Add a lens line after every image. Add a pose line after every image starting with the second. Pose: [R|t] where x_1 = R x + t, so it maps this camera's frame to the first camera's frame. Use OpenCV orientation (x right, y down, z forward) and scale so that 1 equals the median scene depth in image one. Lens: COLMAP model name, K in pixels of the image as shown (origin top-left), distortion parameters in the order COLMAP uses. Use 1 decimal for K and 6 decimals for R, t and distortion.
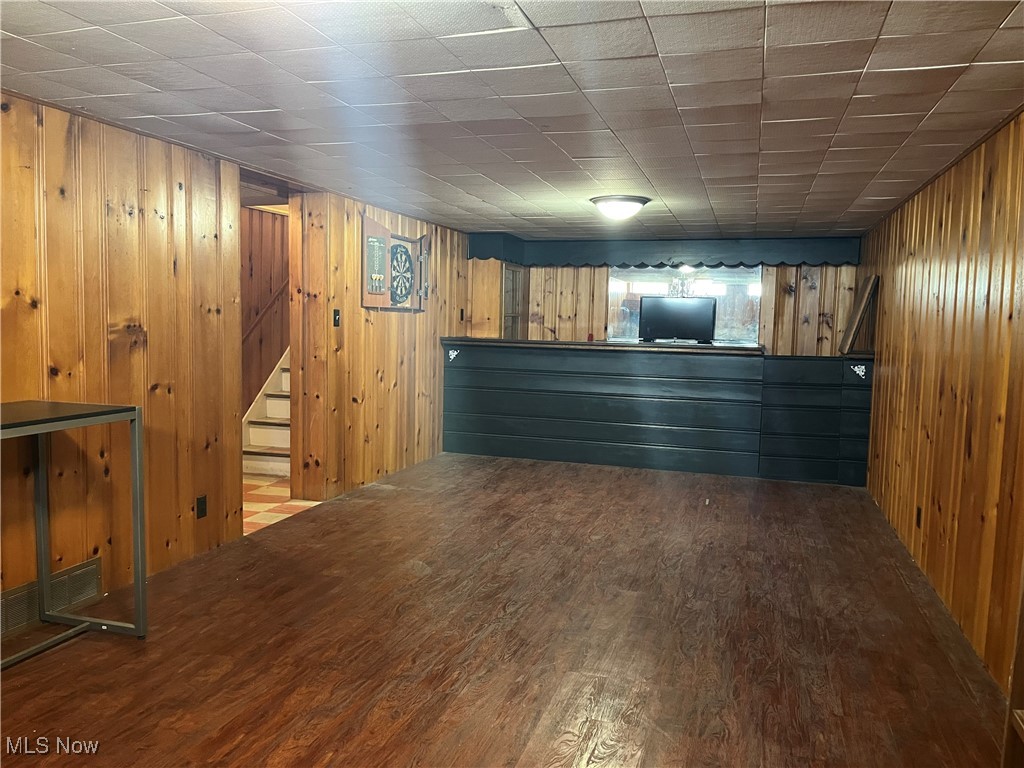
lens RADIAL K [[774.2, 0, 519.3], [0, 774.2, 393.5], [0, 0, 1]] dist [0.068042, -0.096687]
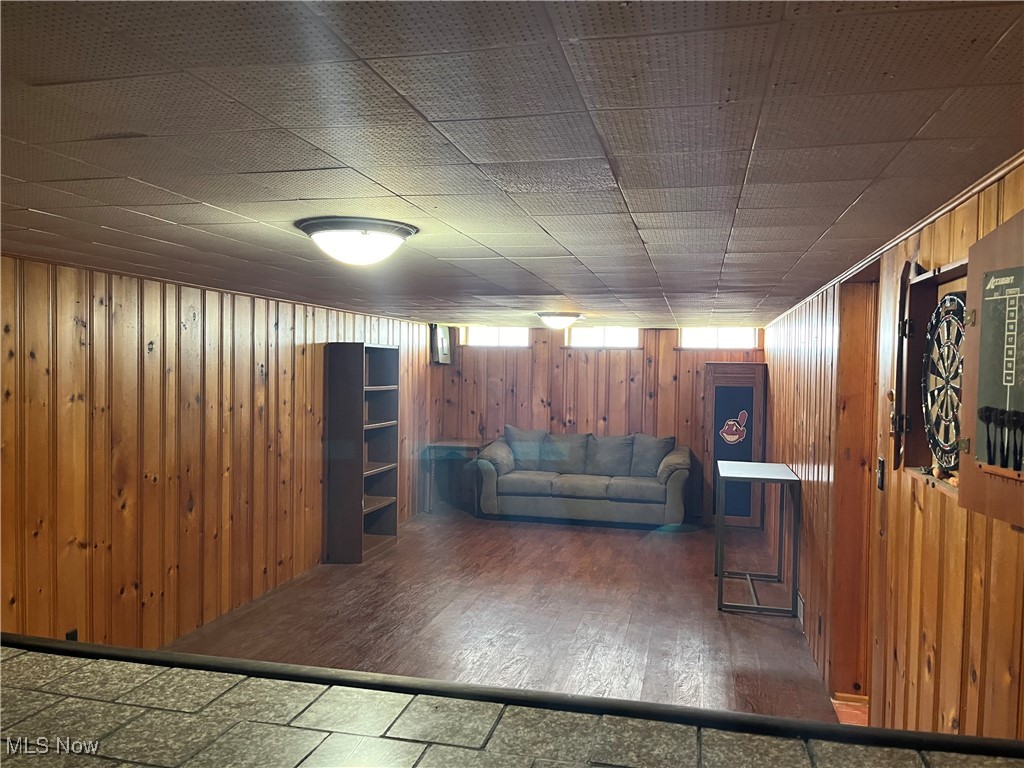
lens RADIAL K [[774.2, 0, 519.3], [0, 774.2, 393.5], [0, 0, 1]] dist [0.068042, -0.096687]
pose [[-0.997707, -0.029006, -0.061144, 0.084355], [-0.036924, 0.990480, 0.132615, -0.376147], [0.056715, 0.134569, -0.989280, 2.661374]]
